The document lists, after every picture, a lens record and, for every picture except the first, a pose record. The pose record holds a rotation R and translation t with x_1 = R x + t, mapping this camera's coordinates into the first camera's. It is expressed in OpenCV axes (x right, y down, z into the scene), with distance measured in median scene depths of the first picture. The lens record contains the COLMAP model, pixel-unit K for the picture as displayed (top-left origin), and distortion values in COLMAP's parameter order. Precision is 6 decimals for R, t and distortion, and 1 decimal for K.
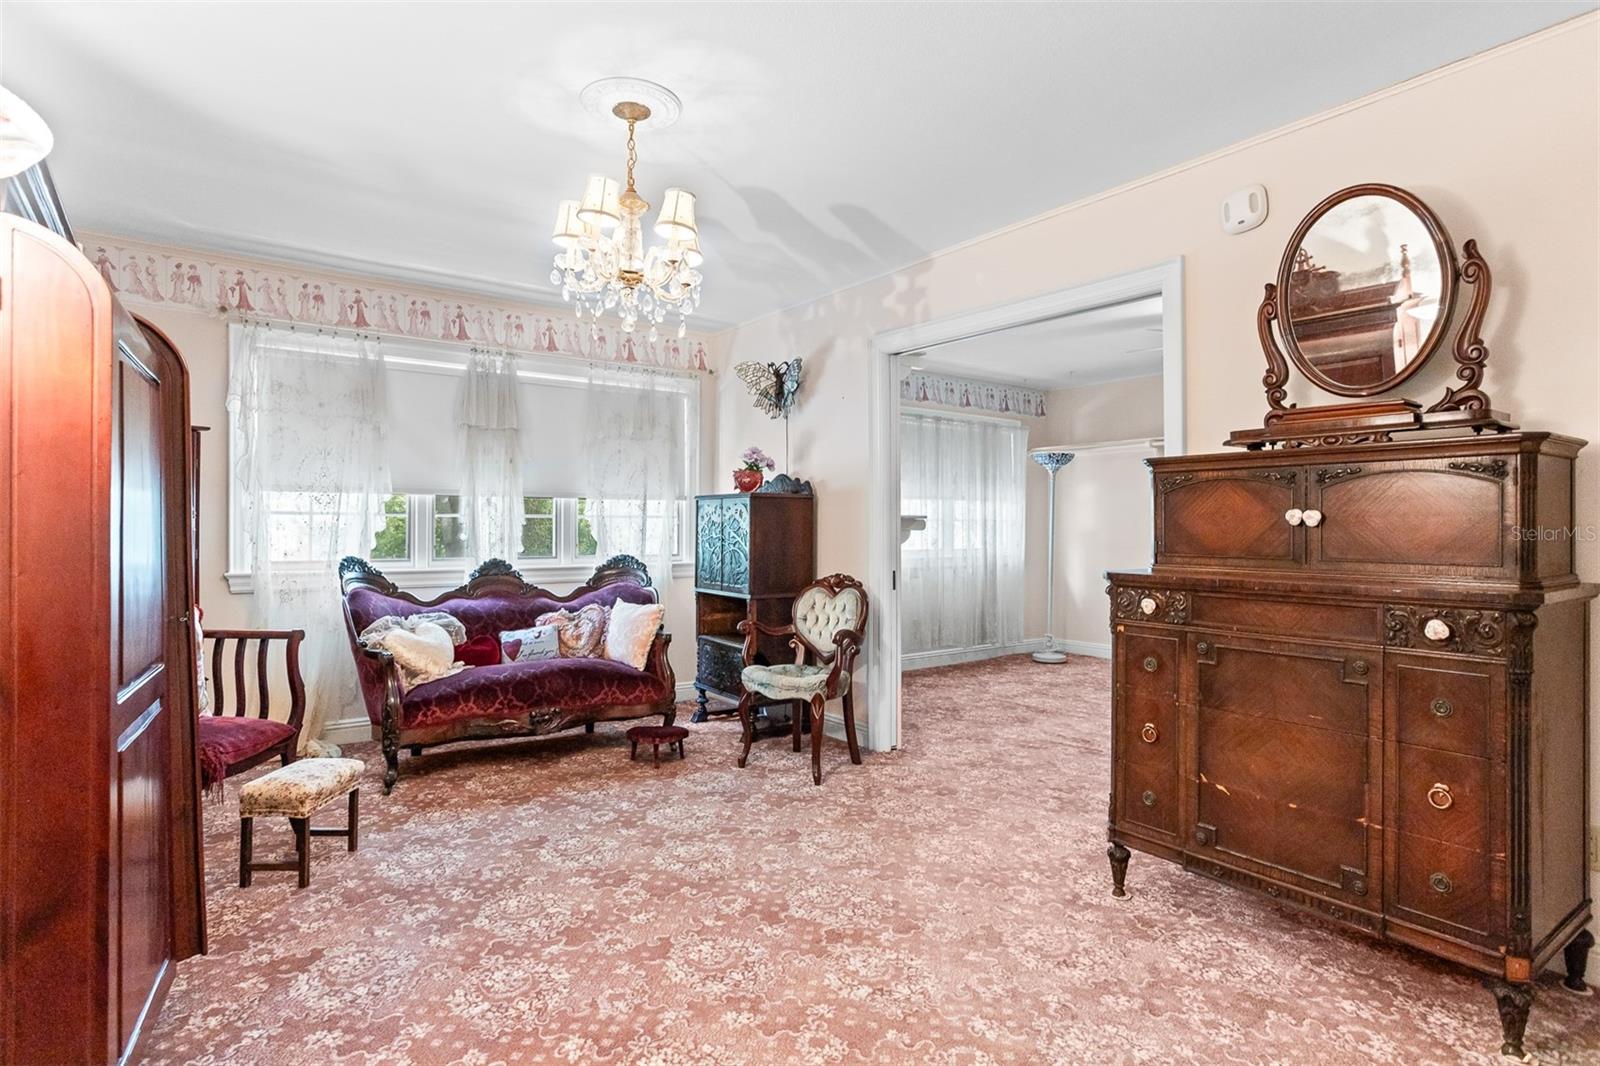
lens RADIAL K [[818.0, 0, 790.3], [0, 818.0, 532.6], [0, 0, 1]] dist [-0.033598, 0.023833]
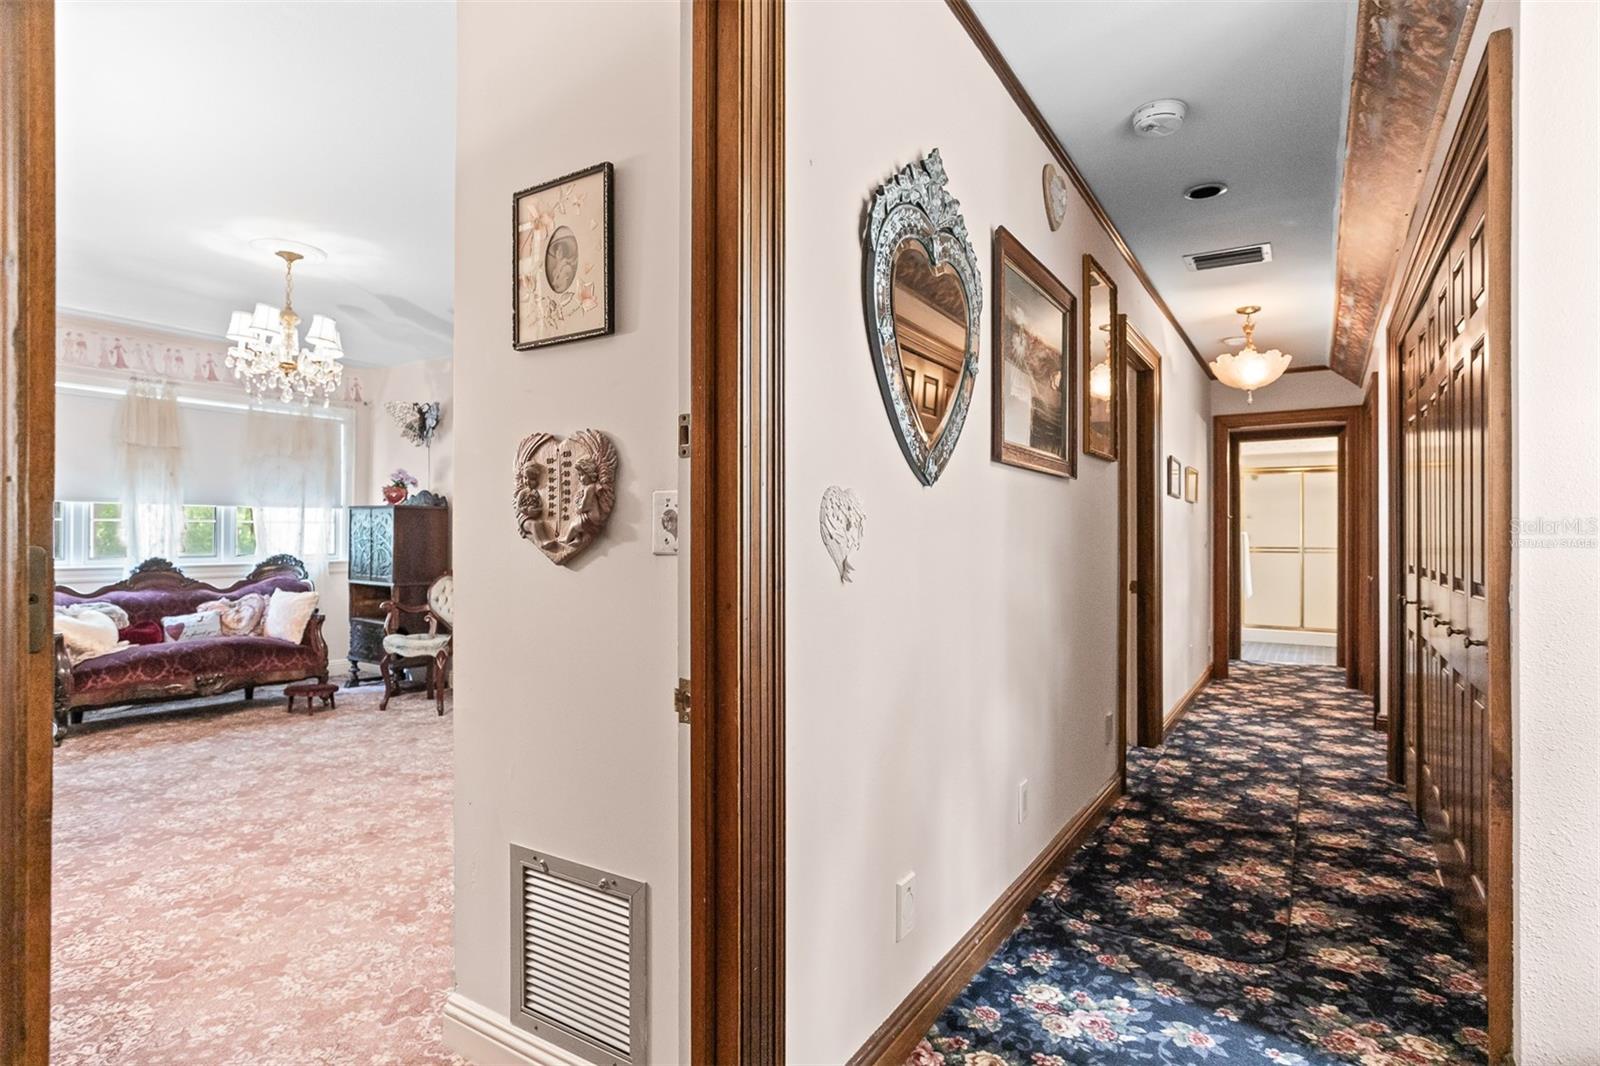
lens RADIAL K [[818.0, 0, 803.3], [0, 818.0, 532.7], [0, 0, 1]] dist [-0.033598, 0.023833]
pose [[0.932269, 0.003269, 0.361752, 0.115602], [-0.001221, 0.999982, -0.005892, 0.002845], [-0.361765, 0.005051, 0.932256, -0.563961]]
